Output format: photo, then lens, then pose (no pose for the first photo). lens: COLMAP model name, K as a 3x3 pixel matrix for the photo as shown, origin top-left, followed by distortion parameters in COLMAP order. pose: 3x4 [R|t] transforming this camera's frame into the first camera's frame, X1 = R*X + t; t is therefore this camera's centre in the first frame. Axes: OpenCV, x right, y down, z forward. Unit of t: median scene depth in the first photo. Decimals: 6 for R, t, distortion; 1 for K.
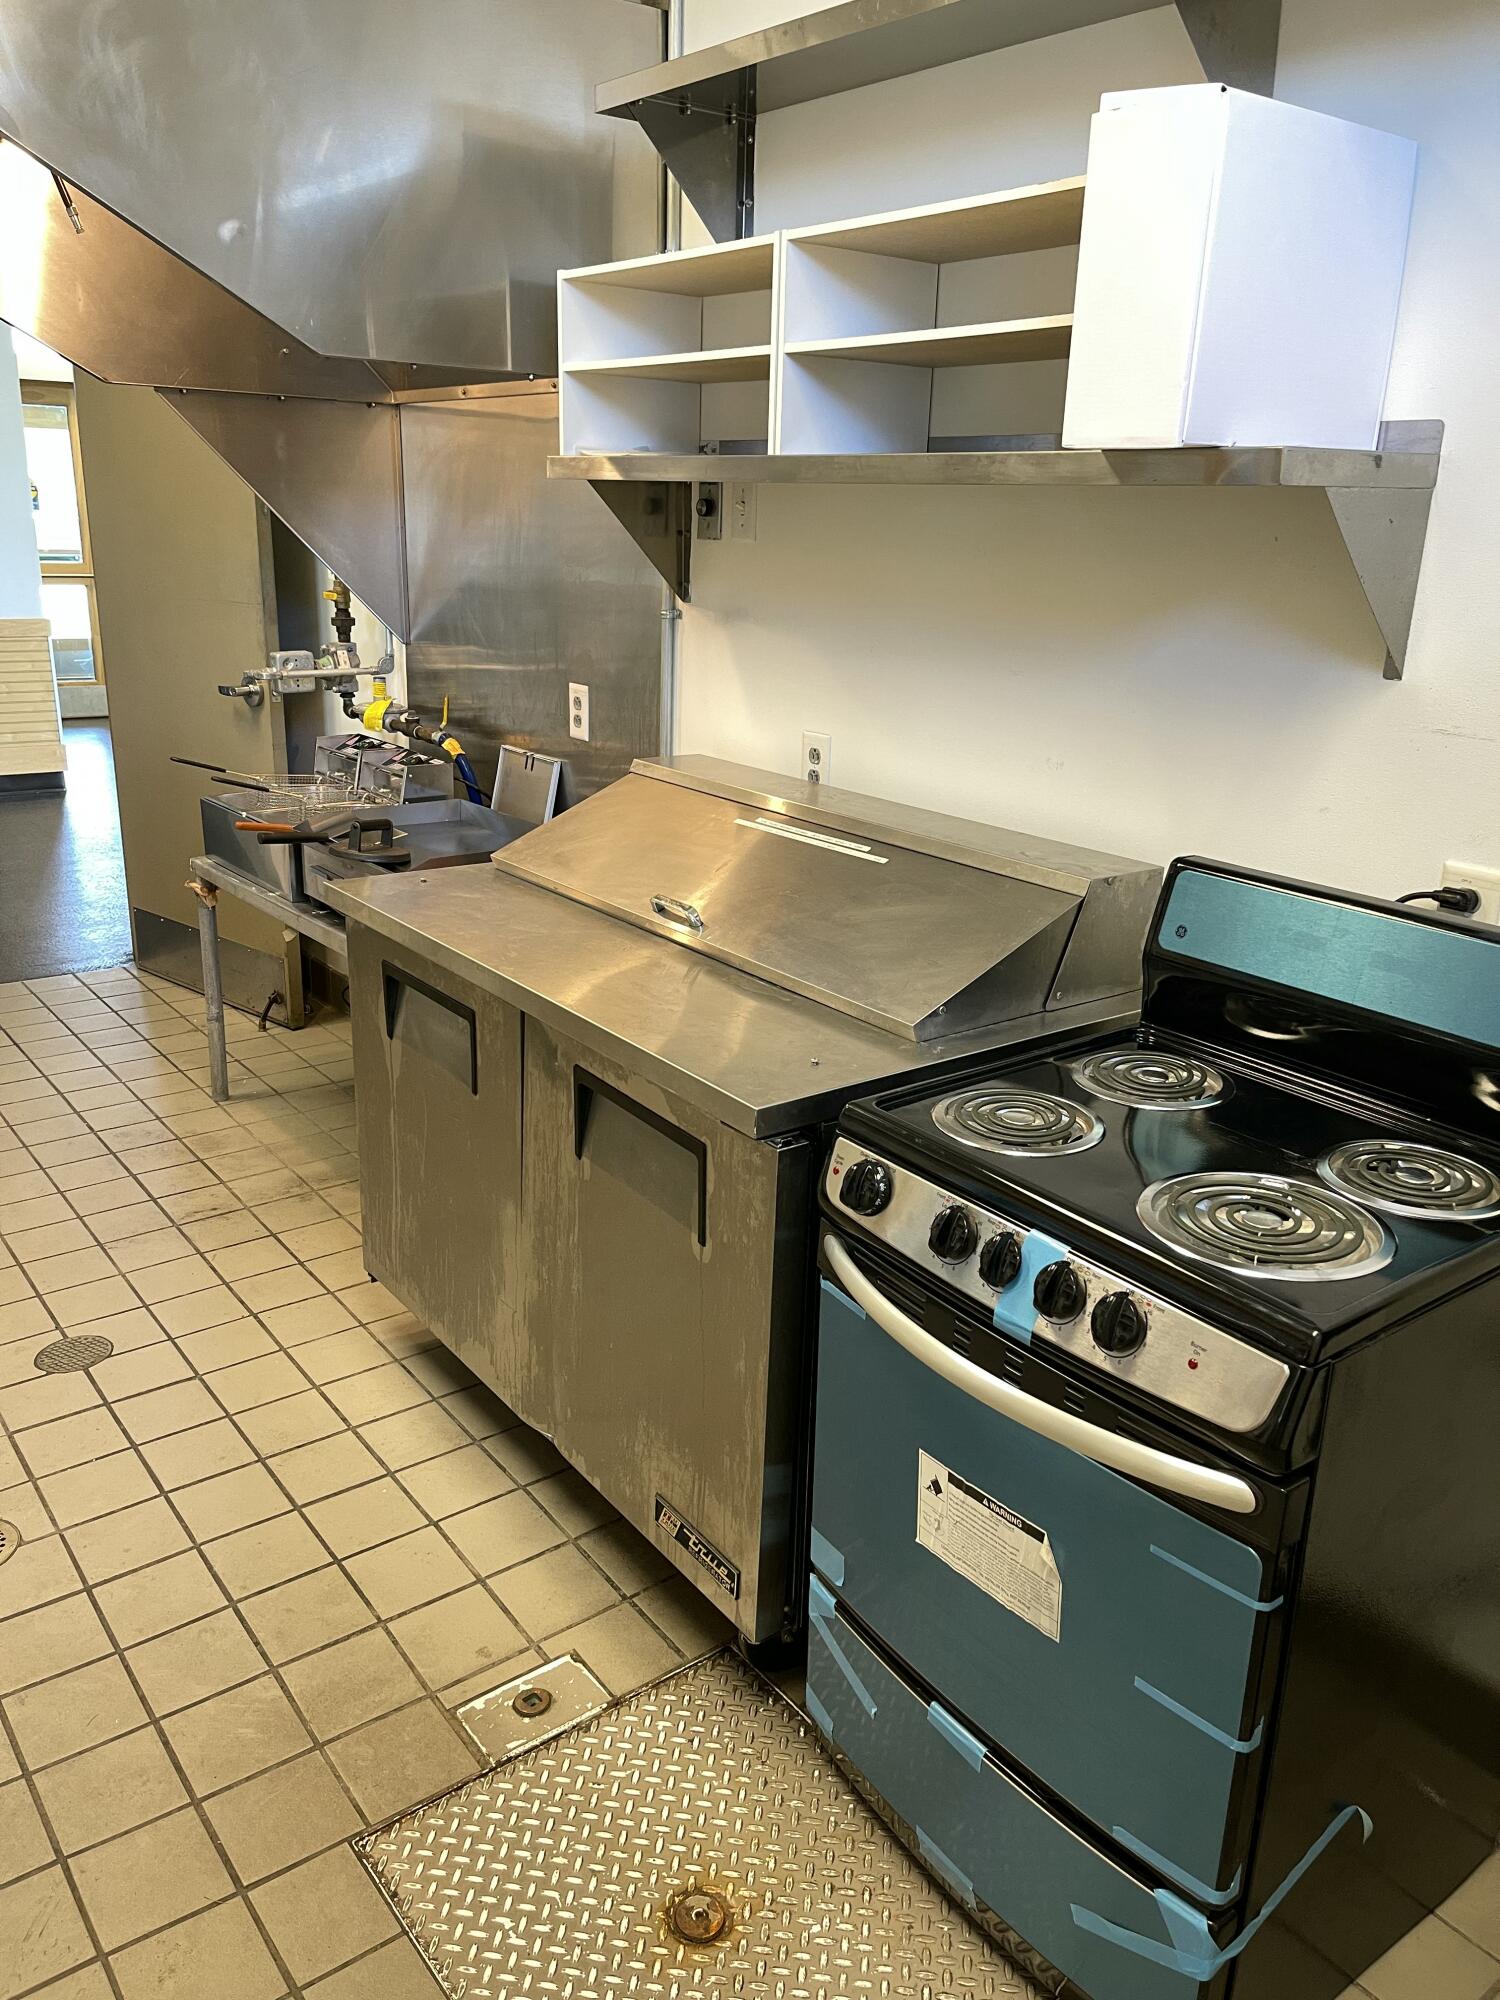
lens RADIAL K [[1519.0, 0, 753.0], [0, 1519.0, 999.1], [0, 0, 1]] dist [-0.014453, -0.003354]
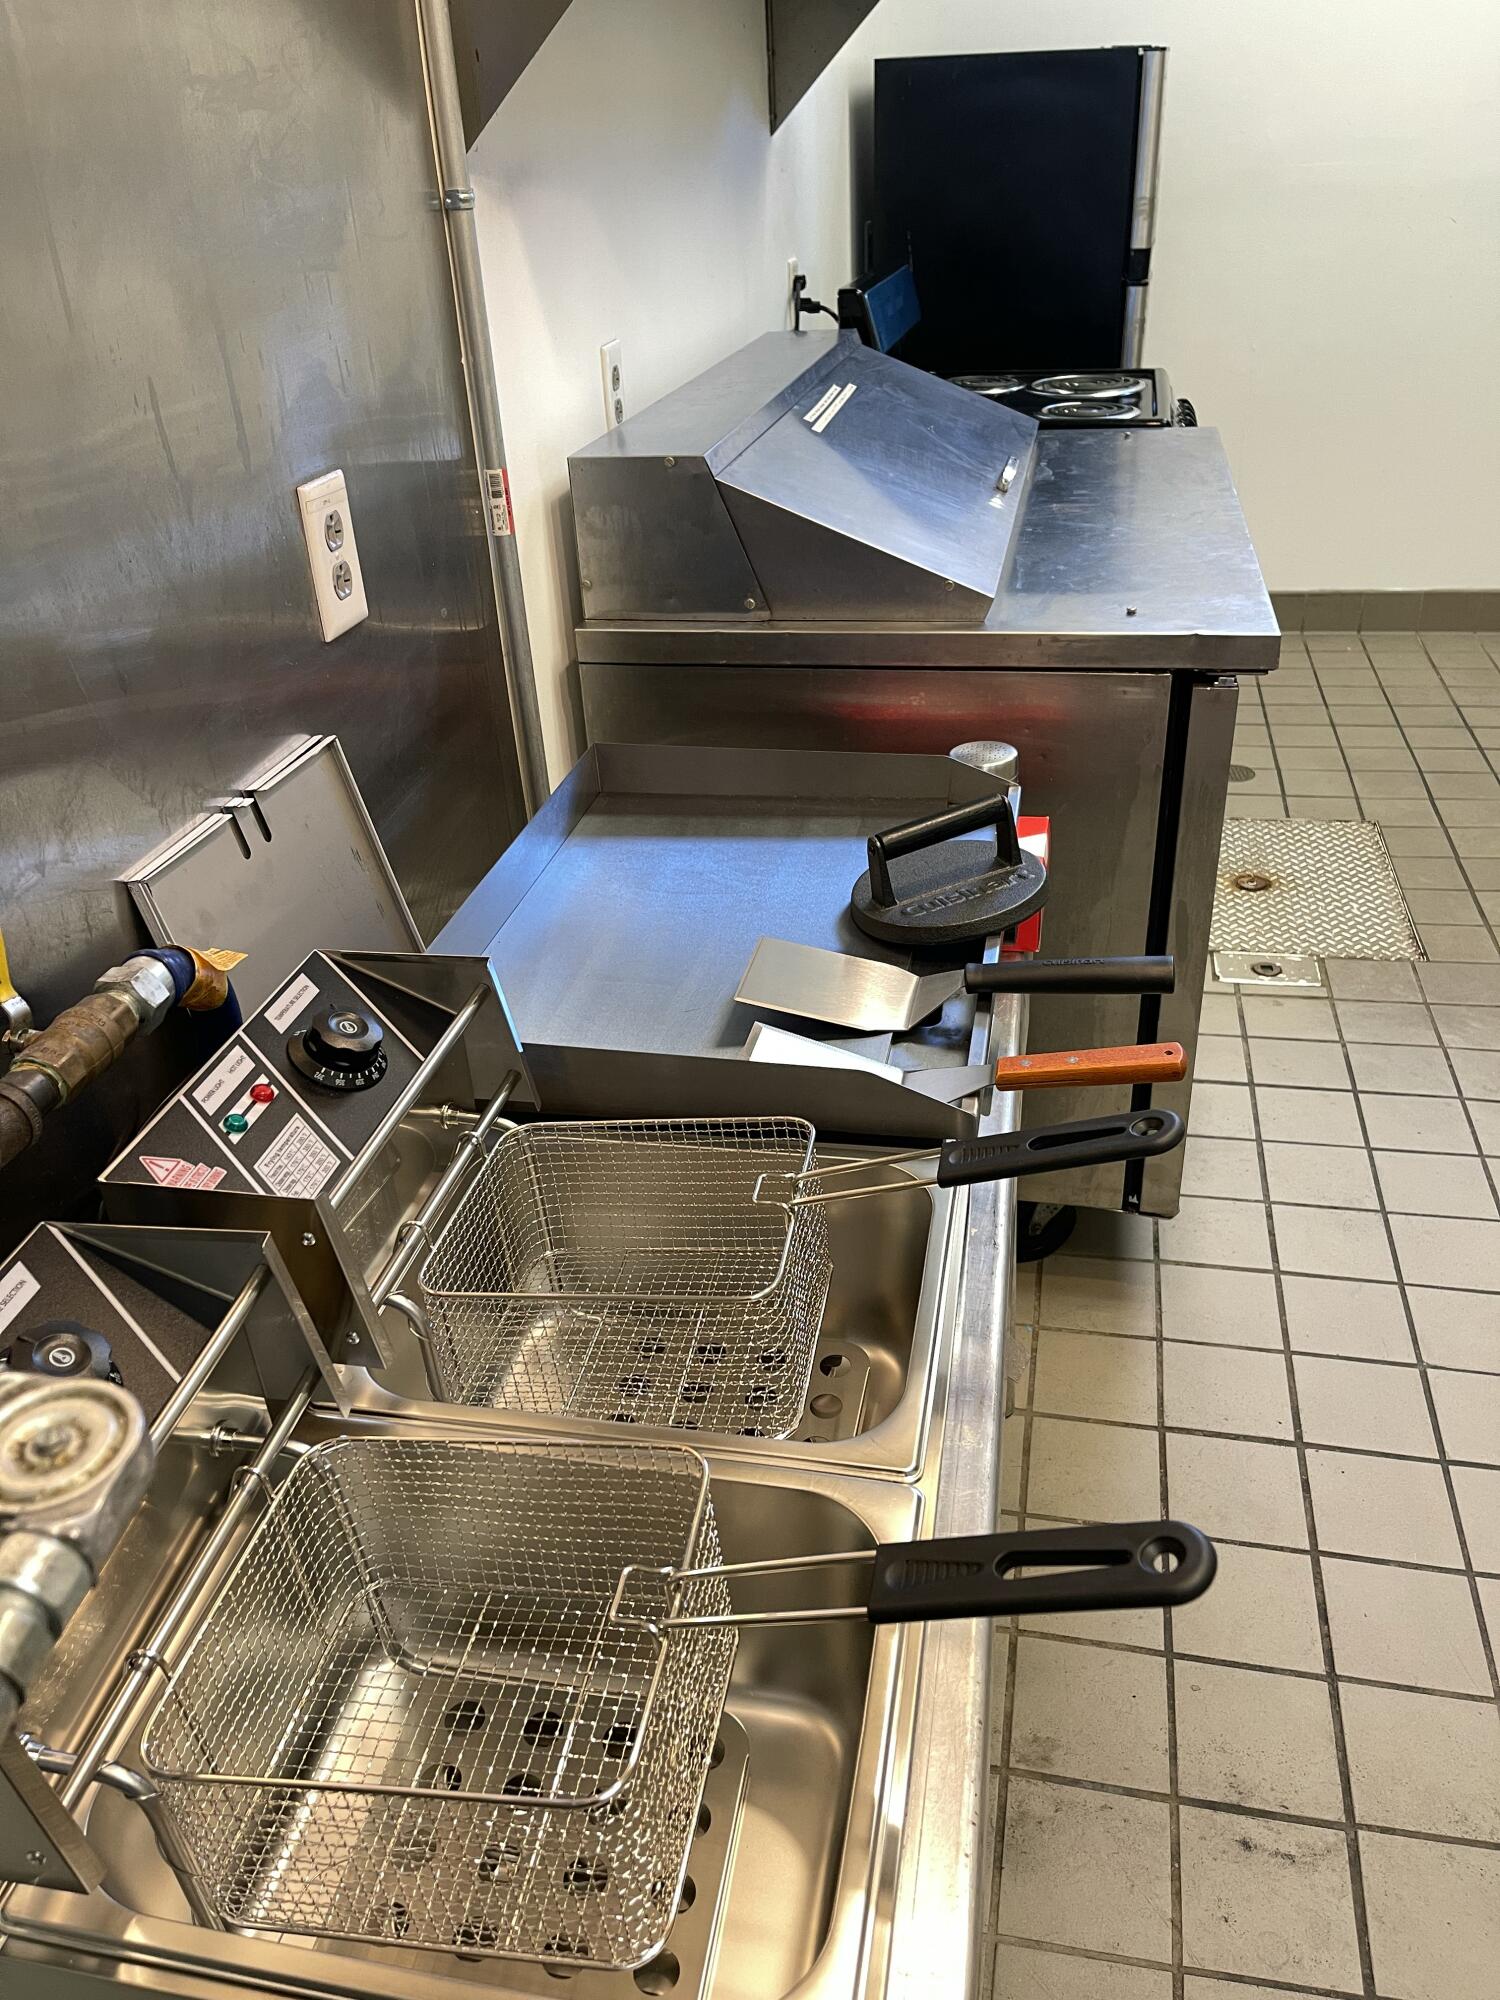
lens RADIAL K [[1519.0, 0, 755.9], [0, 1519.0, 1005.3], [0, 0, 1]] dist [-0.014453, -0.003354]
pose [[-0.655159, -0.382034, 0.651780, -0.626278], [0.254179, 0.700968, 0.666361, -0.452601], [-0.711449, 0.602241, -0.362140, 1.544587]]
